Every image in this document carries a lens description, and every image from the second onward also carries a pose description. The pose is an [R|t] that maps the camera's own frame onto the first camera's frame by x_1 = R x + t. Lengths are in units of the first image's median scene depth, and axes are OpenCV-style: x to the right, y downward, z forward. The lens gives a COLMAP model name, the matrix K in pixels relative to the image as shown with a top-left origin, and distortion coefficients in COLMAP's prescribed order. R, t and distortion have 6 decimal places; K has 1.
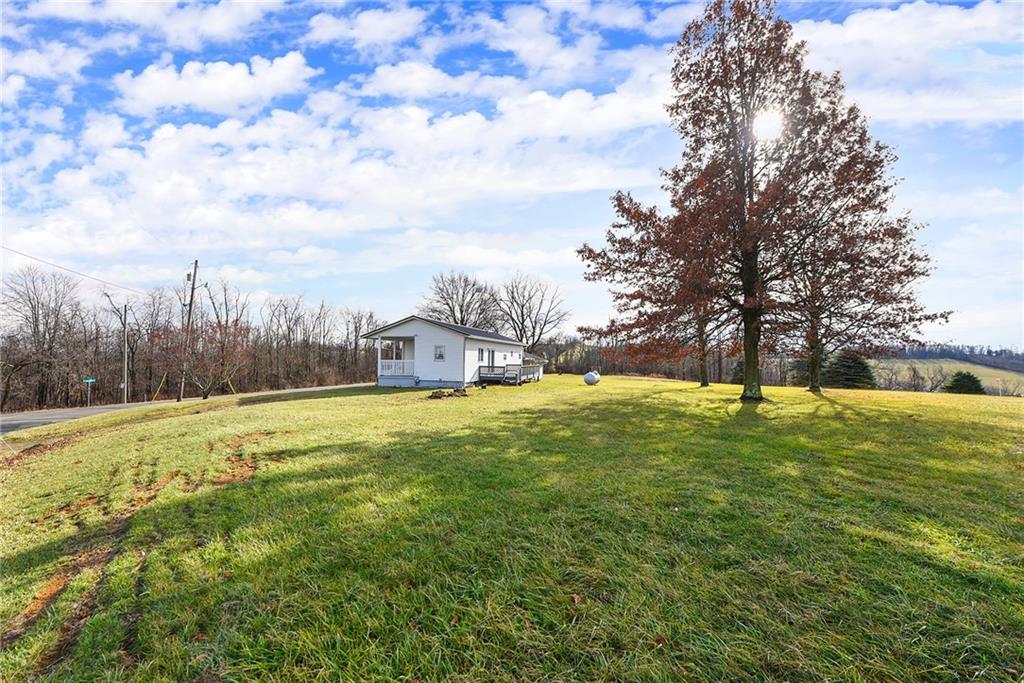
lens RADIAL K [[389.6, 0, 520.4], [0, 389.6, 337.3], [0, 0, 1]] dist [0.000549, -0.000248]
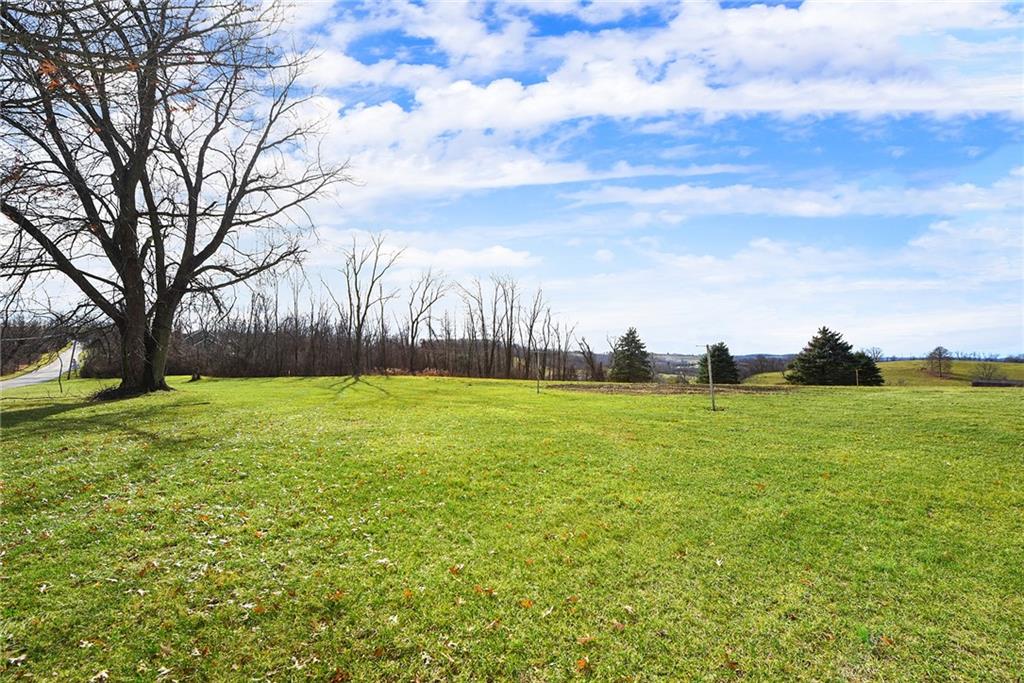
lens RADIAL K [[414.1, 0, 507.7], [0, 414.1, 342.0], [0, 0, 1]] dist [-0.000910, 0.000462]
pose [[0.999999, -0.000945, 0.001005, 0.186398], [0.000945, 1.000000, 0.000003, -0.000295], [-0.001005, -0.000002, 0.999999, 0.000395]]
